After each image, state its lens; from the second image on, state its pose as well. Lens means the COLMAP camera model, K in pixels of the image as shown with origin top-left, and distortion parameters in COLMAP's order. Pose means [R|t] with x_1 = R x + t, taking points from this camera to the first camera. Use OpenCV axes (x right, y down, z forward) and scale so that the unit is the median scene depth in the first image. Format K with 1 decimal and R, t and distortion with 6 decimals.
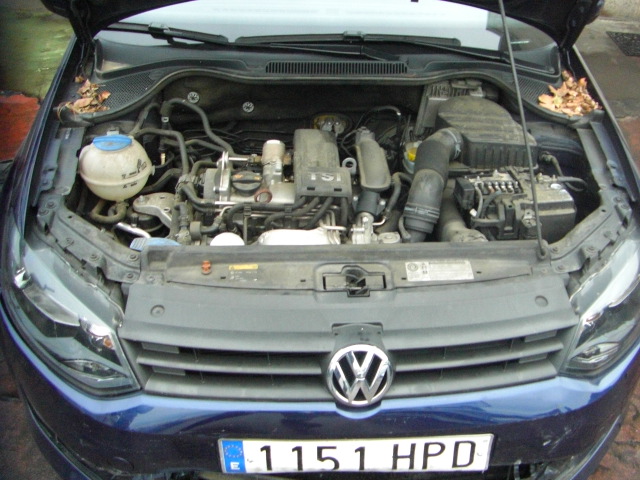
lens RADIAL K [[722.0, 0, 378.6], [0, 722.0, 228.5], [0, 0, 1]] dist [-0.171556, 0.085090]
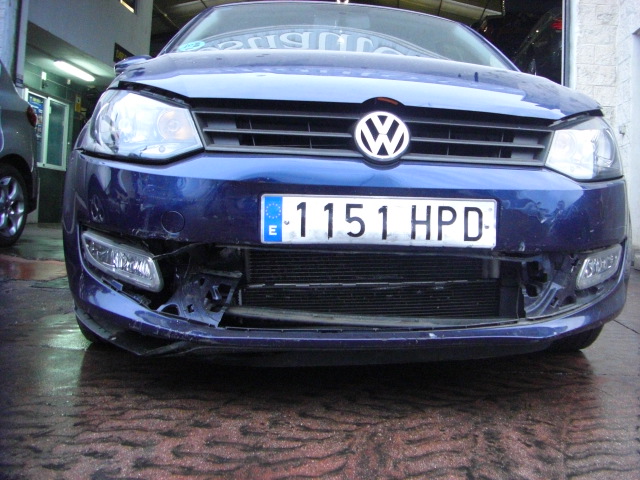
lens RADIAL K [[722.0, 0, 378.6], [0, 722.0, 228.5], [0, 0, 1]] dist [-0.171556, 0.085090]
pose [[0.999755, -0.015879, 0.015430, -0.051109], [0.021347, 0.876252, -0.481379, 0.887991], [-0.005877, 0.481591, 0.876377, -0.017060]]
